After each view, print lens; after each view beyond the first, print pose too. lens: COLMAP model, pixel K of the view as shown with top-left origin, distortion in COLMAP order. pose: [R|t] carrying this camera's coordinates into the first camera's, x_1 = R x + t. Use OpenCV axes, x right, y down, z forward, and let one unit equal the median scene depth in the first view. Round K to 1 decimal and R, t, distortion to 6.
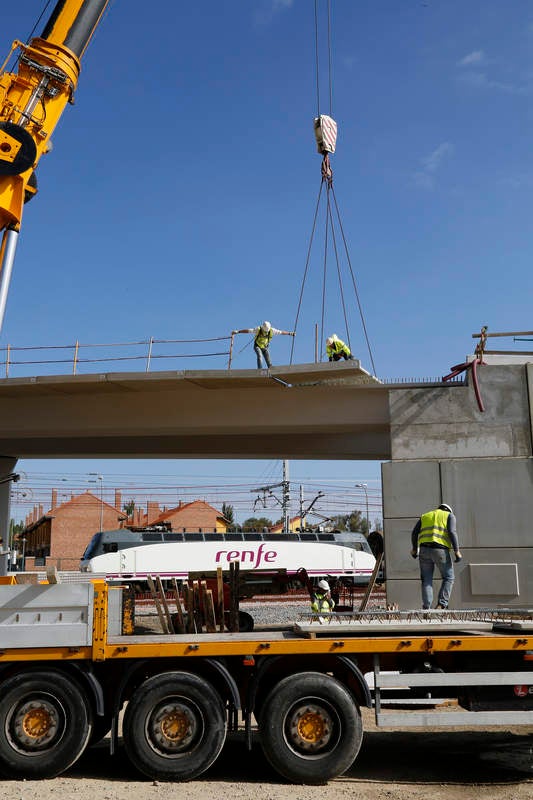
lens RADIAL K [[803.6, 0, 273.8], [0, 803.6, 405.1], [0, 0, 1]] dist [0.050791, 0.025723]
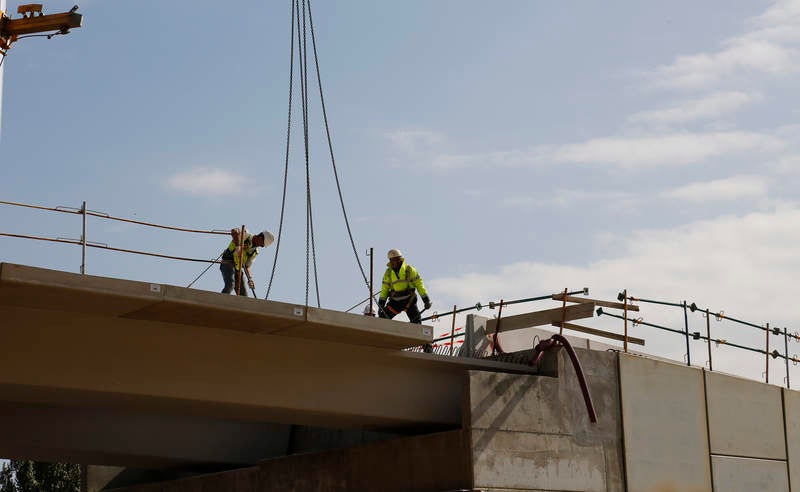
lens RADIAL K [[2075.4, 0, 387.4], [0, 2075.4, 244.5], [0, 0, 1]] dist [0.617031, 0.540687]
pose [[0.632050, 0.139260, 0.762312, -1.132549], [-0.130614, 0.988791, -0.072338, 0.010069], [-0.763841, -0.053848, 0.643154, 0.043052]]
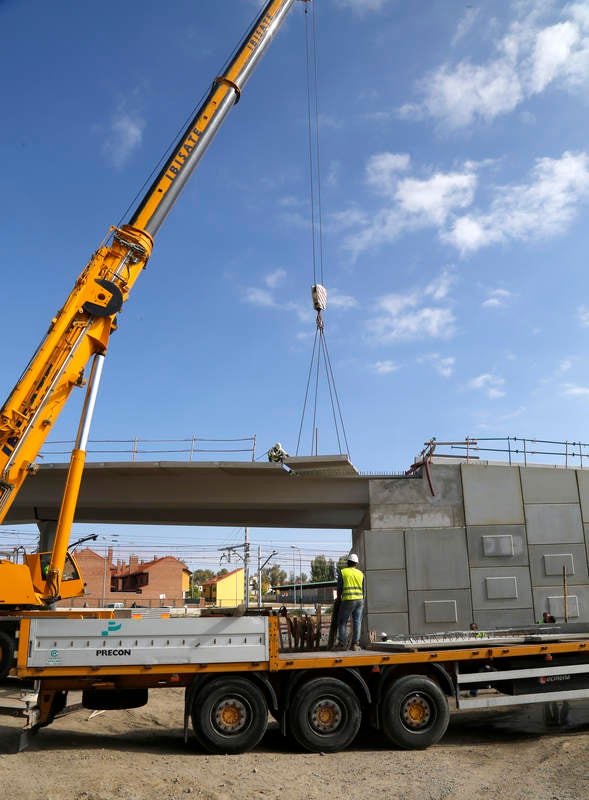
lens RADIAL K [[587.9, 0, 307.3], [0, 587.9, 450.0], [0, 0, 1]] dist [-0.123479, 0.082577]
pose [[0.987172, 0.033636, 0.156078, -0.130588], [-0.023690, 0.997594, -0.065154, -0.000900], [-0.157894, 0.060621, 0.985594, -0.006737]]
